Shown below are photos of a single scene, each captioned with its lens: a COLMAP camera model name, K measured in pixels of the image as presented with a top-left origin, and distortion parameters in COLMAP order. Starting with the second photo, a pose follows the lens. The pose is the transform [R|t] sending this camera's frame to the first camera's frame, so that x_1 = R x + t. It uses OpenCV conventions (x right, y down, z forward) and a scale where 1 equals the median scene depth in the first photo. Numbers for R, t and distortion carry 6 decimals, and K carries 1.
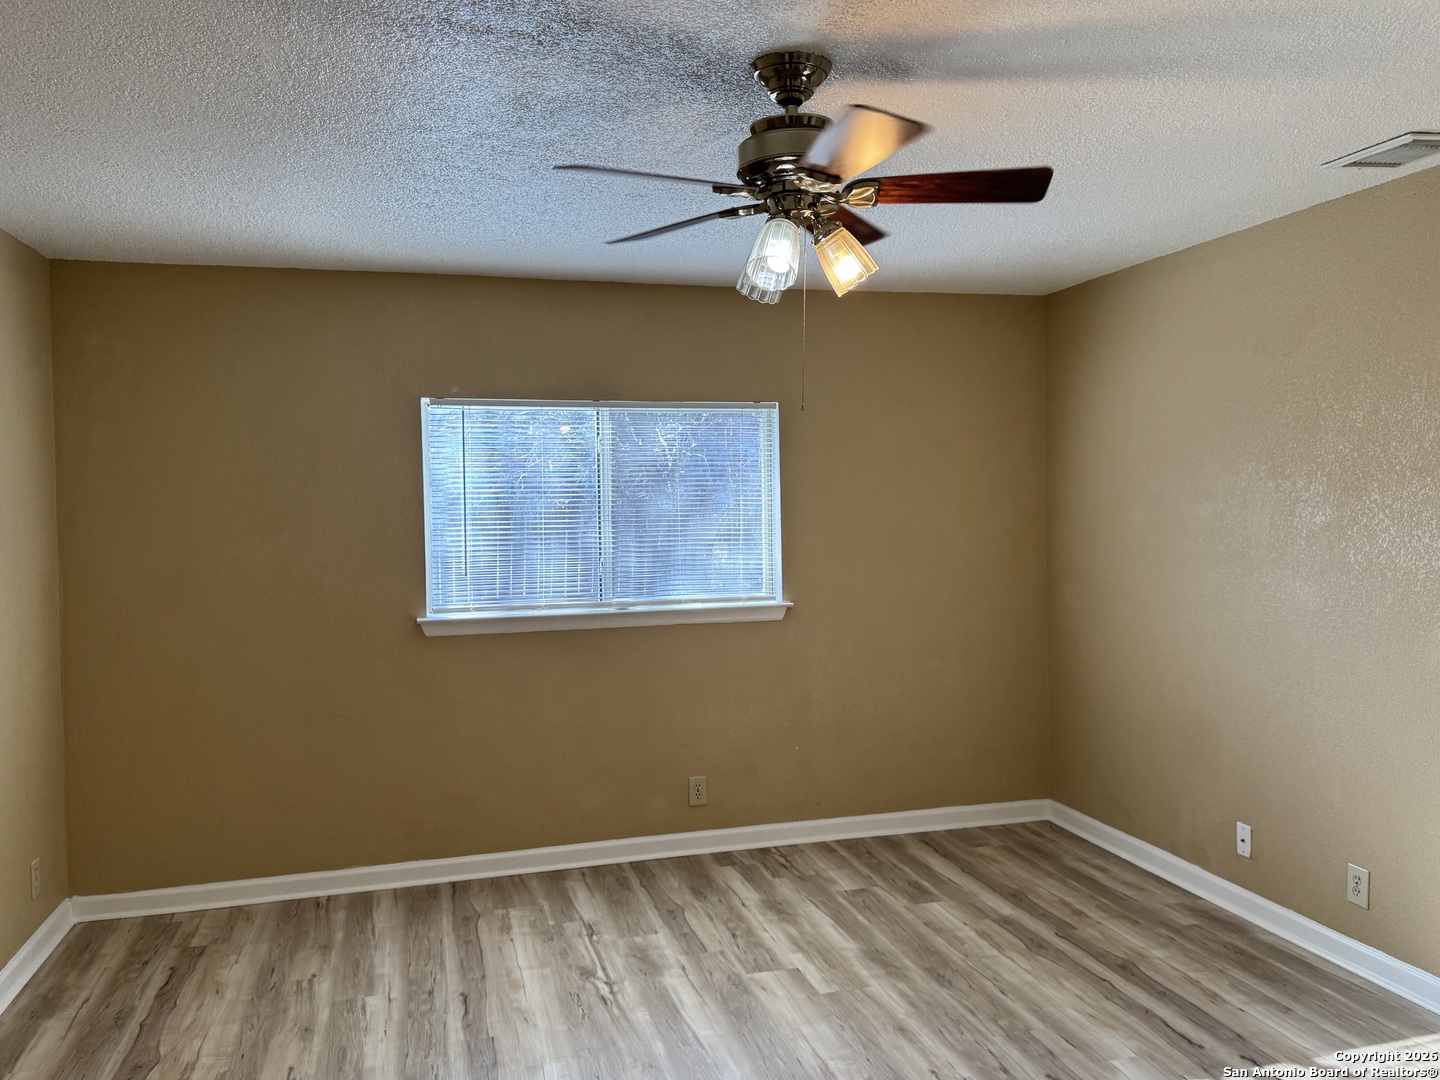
lens RADIAL K [[1147.7, 0, 726.8], [0, 1147.7, 546.1], [0, 0, 1]] dist [0.065828, -0.048132]
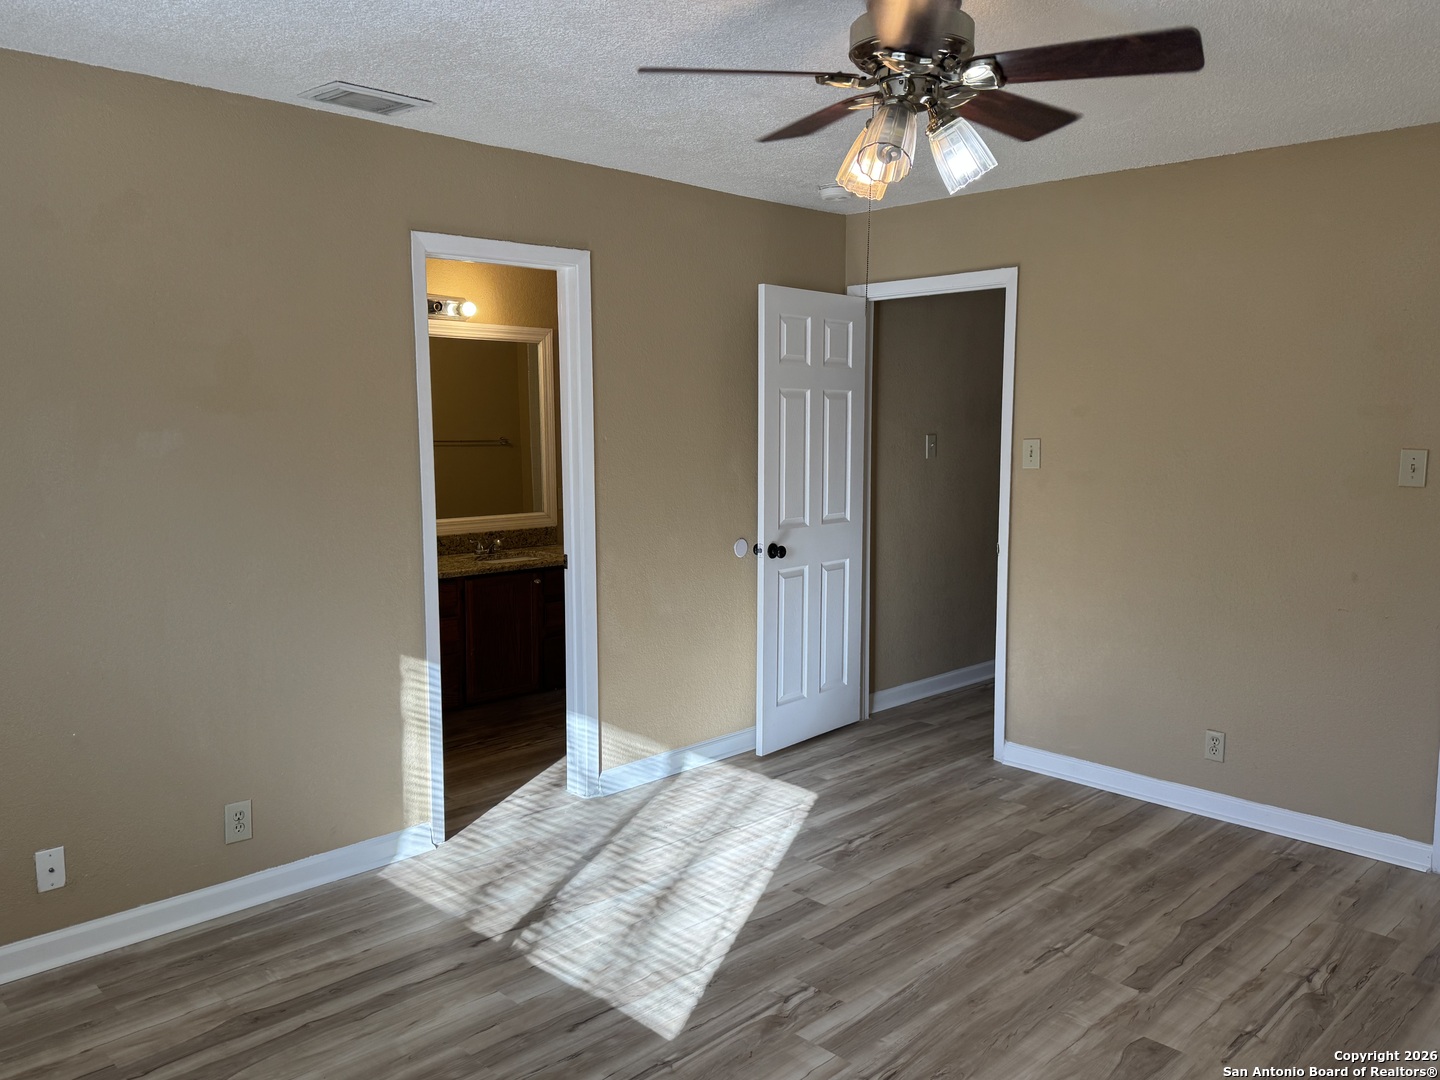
lens RADIAL K [[1147.7, 0, 728.8], [0, 1147.7, 533.1], [0, 0, 1]] dist [0.065828, -0.048132]
pose [[-0.502428, -0.082278, 0.860695, -0.484533], [0.032364, 0.992975, 0.113815, -0.047223], [-0.864013, 0.085040, -0.496236, 1.108797]]
